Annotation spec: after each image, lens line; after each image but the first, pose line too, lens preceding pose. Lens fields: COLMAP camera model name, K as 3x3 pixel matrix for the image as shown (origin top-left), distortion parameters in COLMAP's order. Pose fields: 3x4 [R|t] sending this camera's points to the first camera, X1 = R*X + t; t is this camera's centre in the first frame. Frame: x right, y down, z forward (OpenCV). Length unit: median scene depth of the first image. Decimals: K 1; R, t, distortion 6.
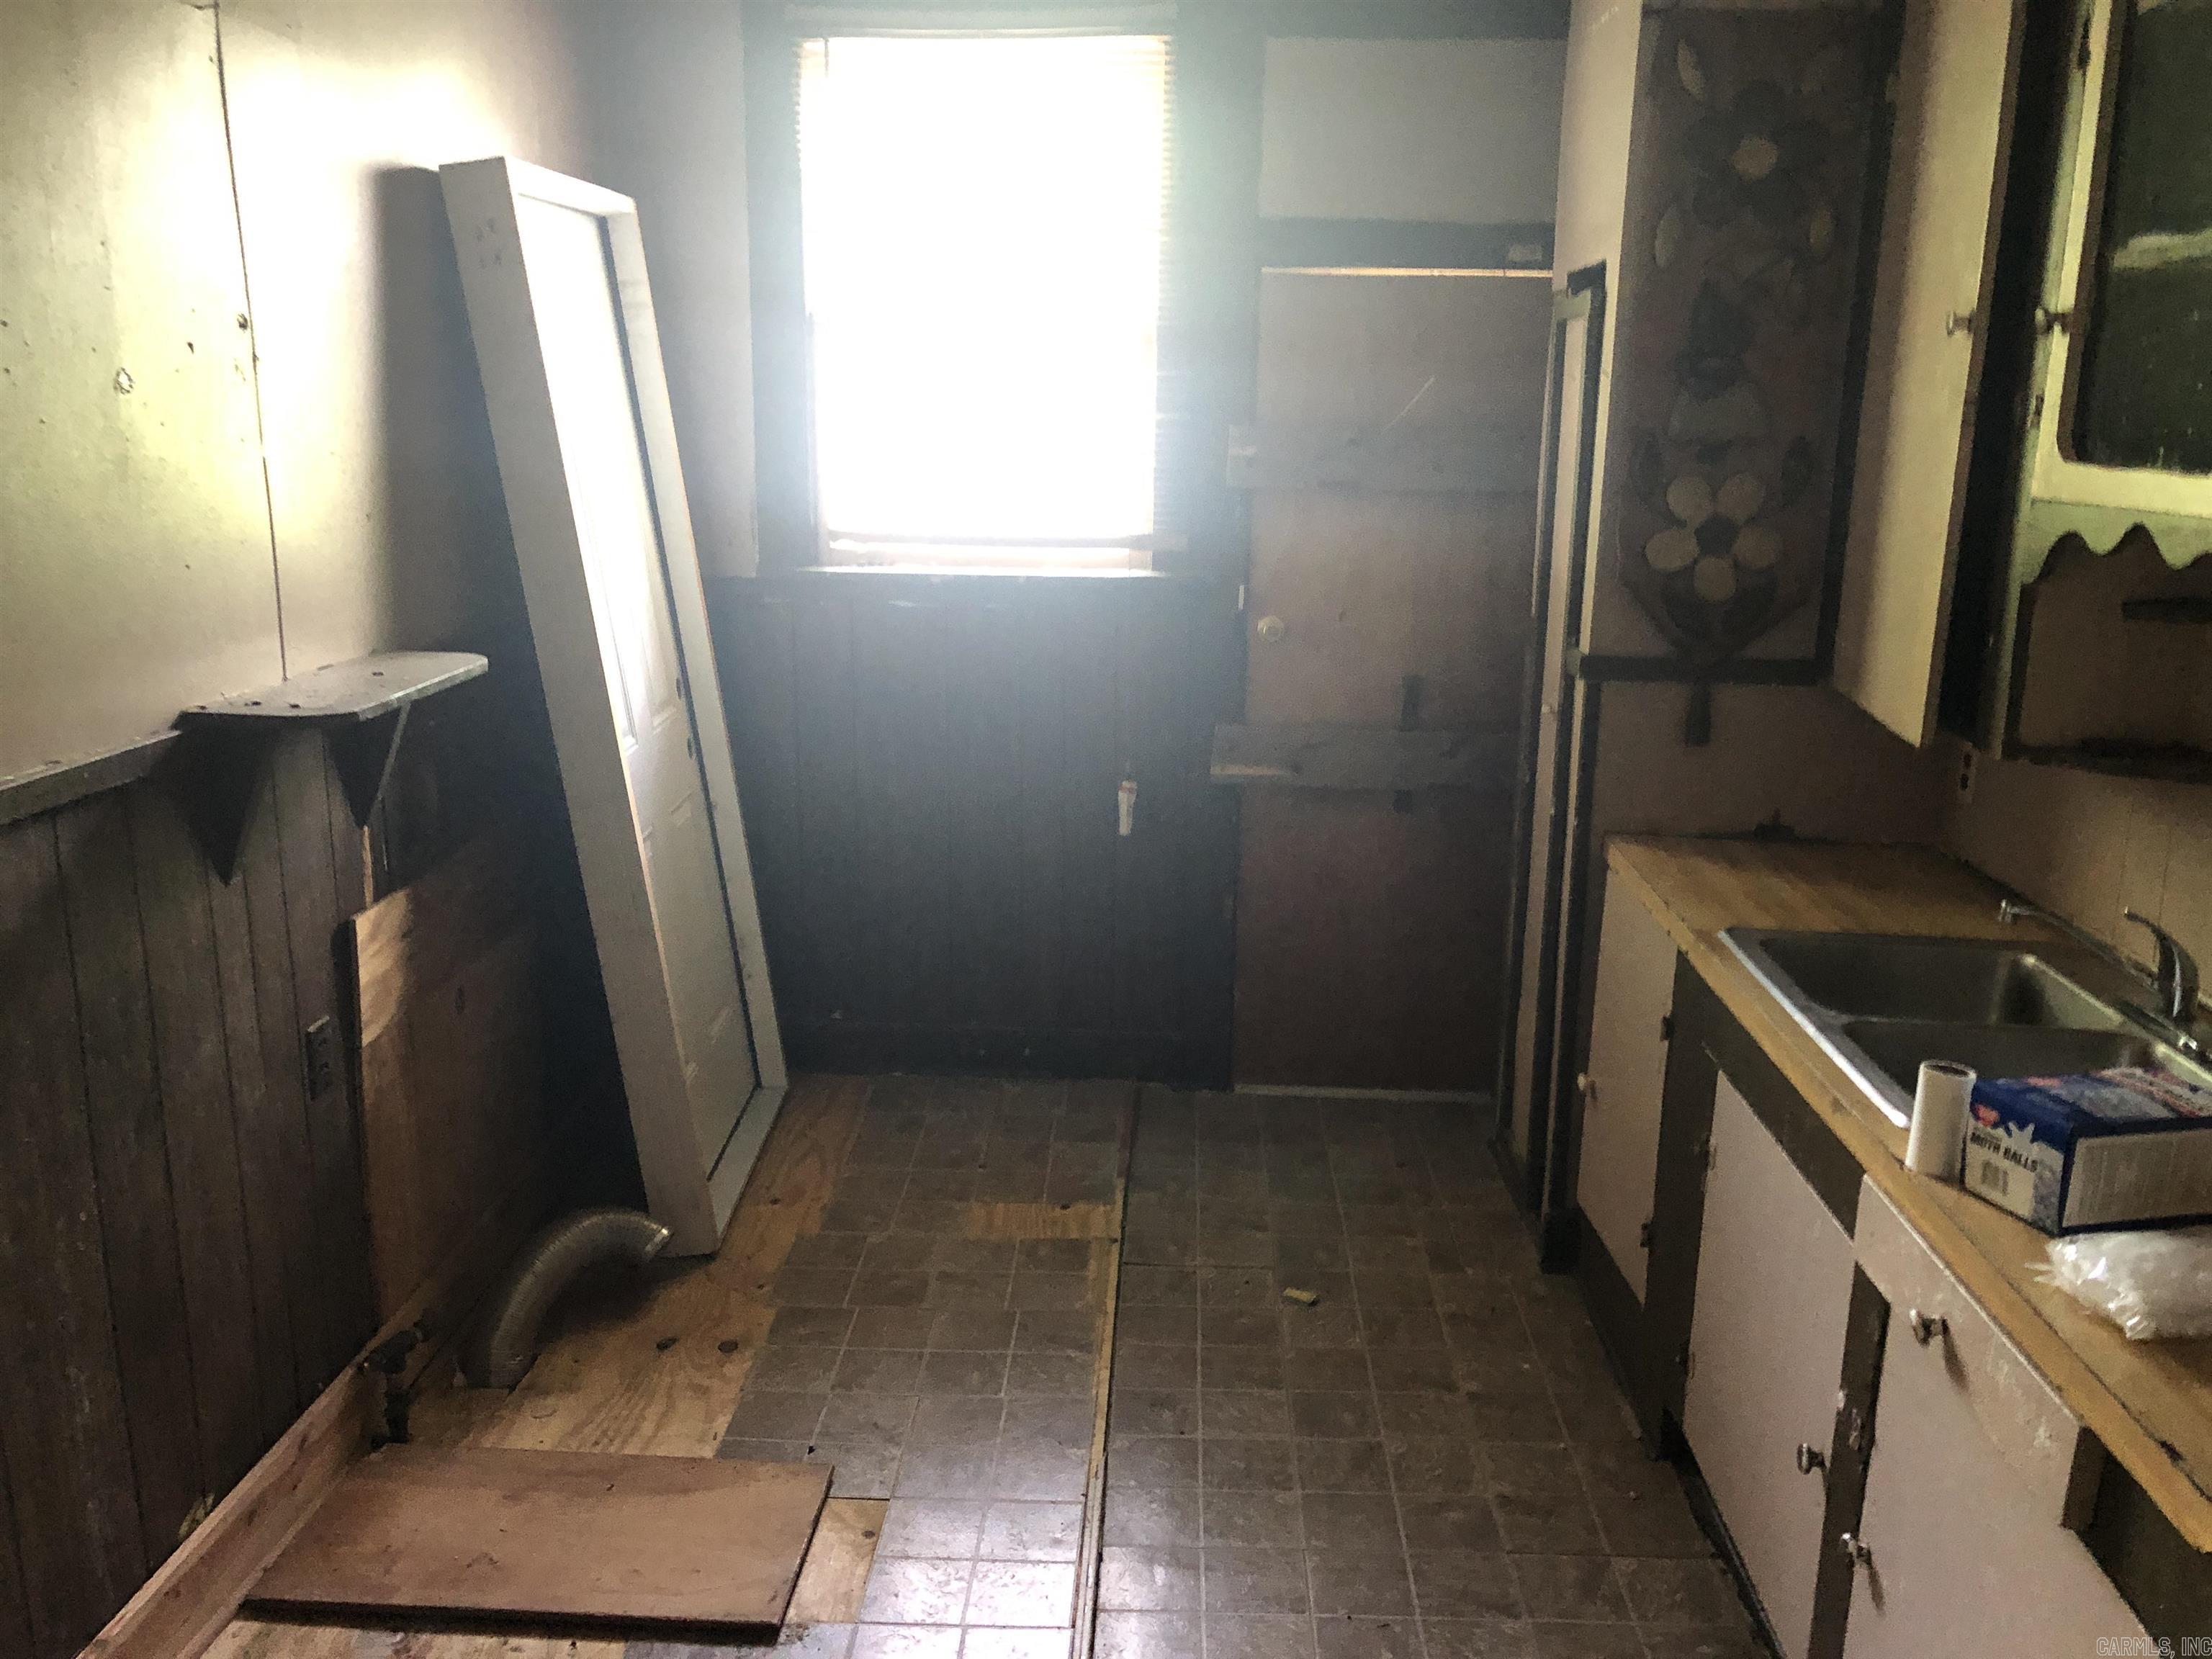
lens RADIAL K [[1802.5, 0, 1106.0], [0, 1802.5, 829.5], [0, 0, 1]] dist [-0.002407, -0.013368]
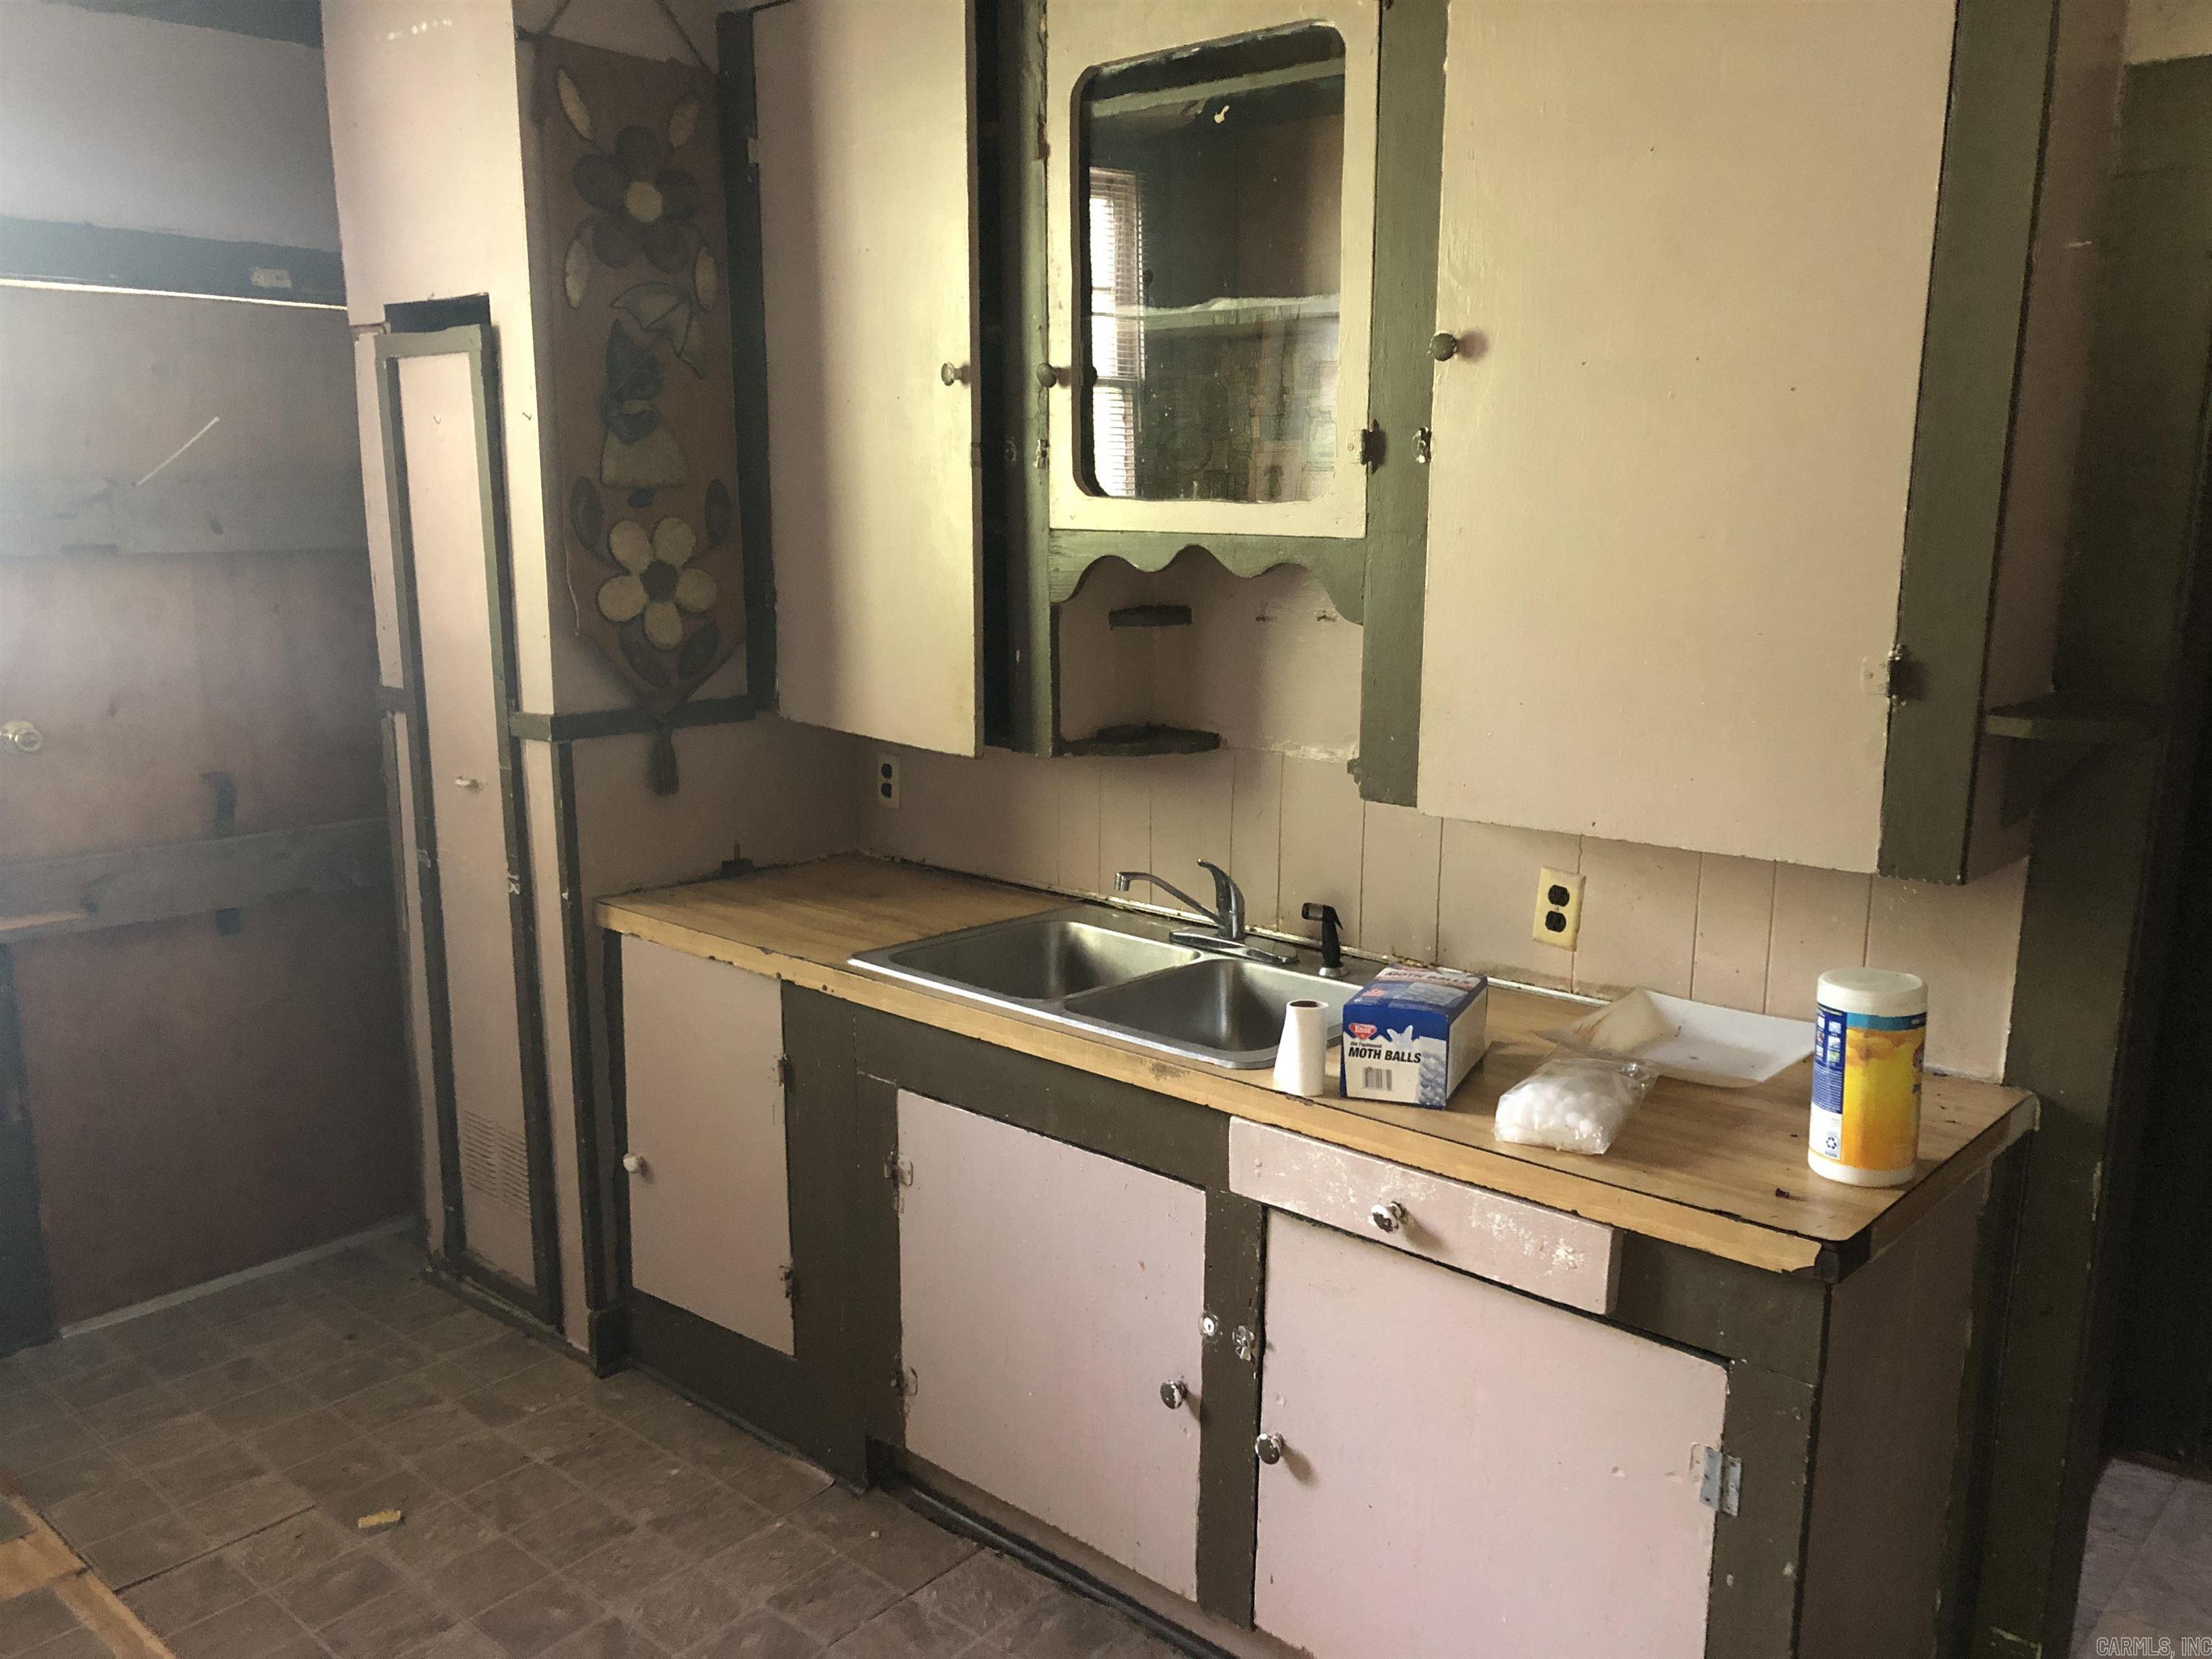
lens RADIAL K [[1813.3, 0, 1106.0], [0, 1813.3, 829.5], [0, 0, 1]] dist [0.028879, -0.001991]
pose [[0.625496, -0.160234, 0.763596, -0.317093], [0.182813, 0.981539, 0.056218, -0.044298], [-0.758508, 0.104431, 0.643242, 0.201033]]
